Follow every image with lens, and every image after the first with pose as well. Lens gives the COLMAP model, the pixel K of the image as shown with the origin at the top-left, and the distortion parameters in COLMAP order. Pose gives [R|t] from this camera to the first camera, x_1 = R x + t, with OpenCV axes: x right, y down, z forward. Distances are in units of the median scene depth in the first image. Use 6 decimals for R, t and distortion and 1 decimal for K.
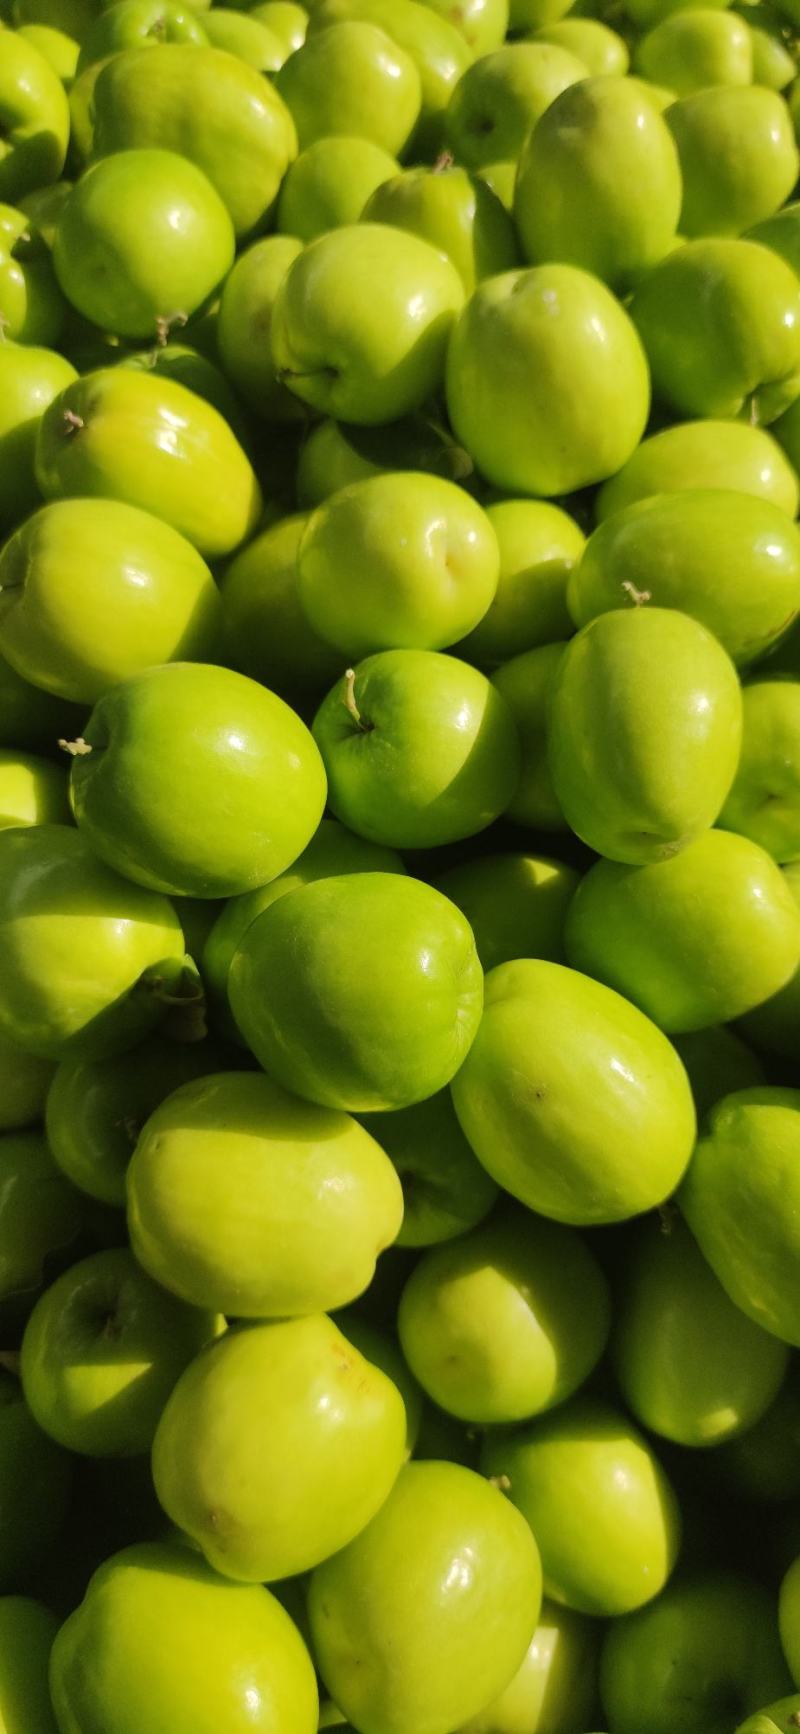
lens RADIAL K [[1364.4, 0, 400.0], [0, 1364.4, 867.0], [0, 0, 1]] dist [0.084566, -0.201254]
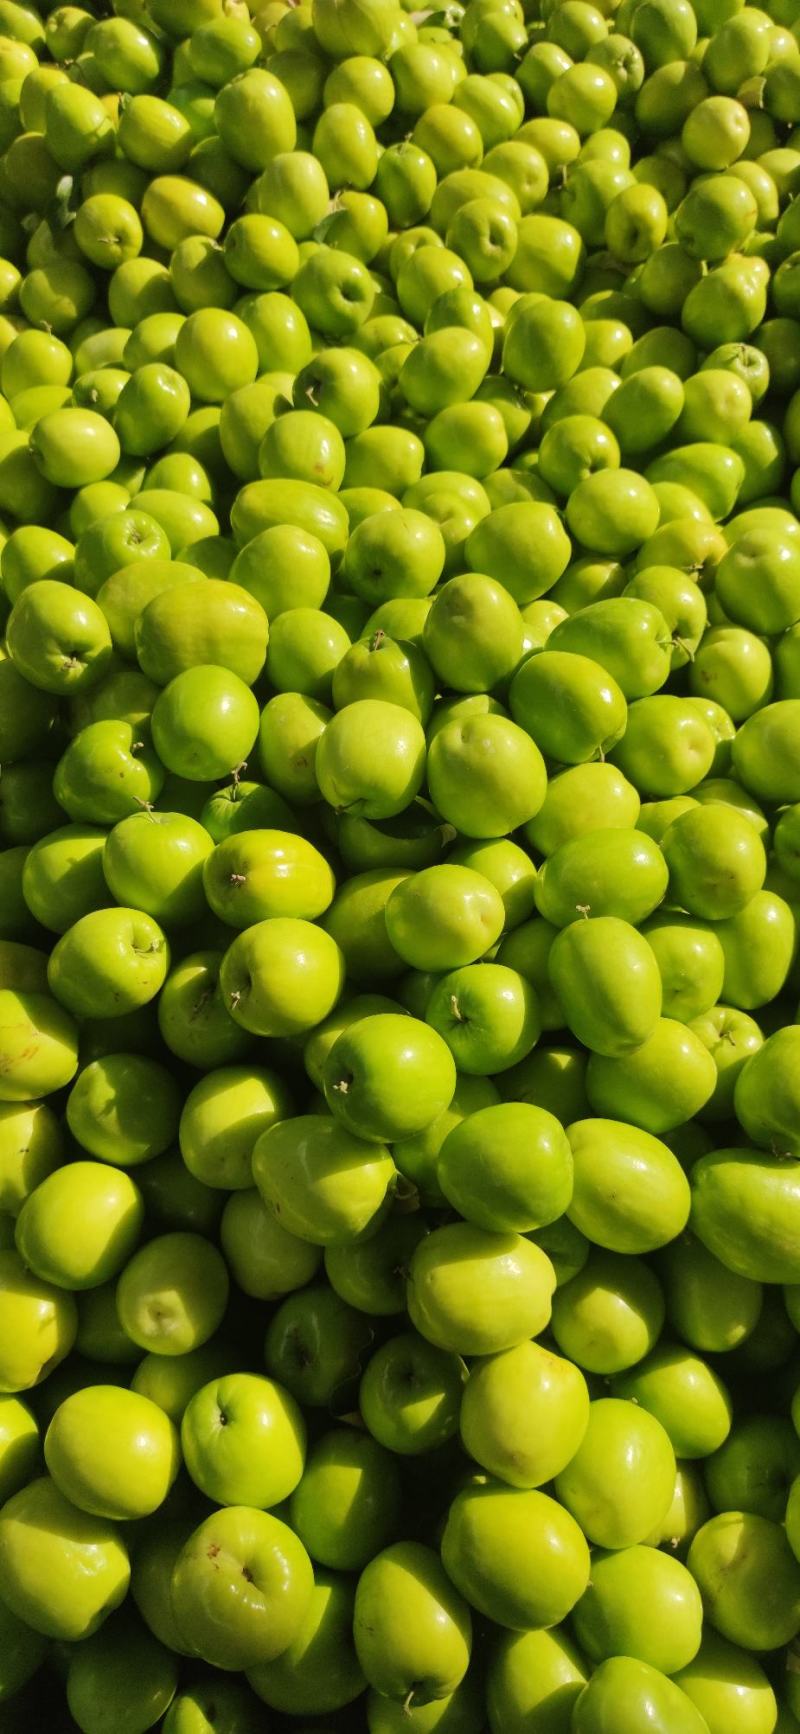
lens RADIAL K [[1364.4, 0, 400.0], [0, 1364.4, 867.0], [0, 0, 1]] dist [0.084566, -0.201254]
pose [[0.960001, -0.247016, 0.131838, -0.295310], [0.247575, 0.968789, 0.012393, -0.342919], [-0.130785, 0.020742, 0.991194, -0.794377]]
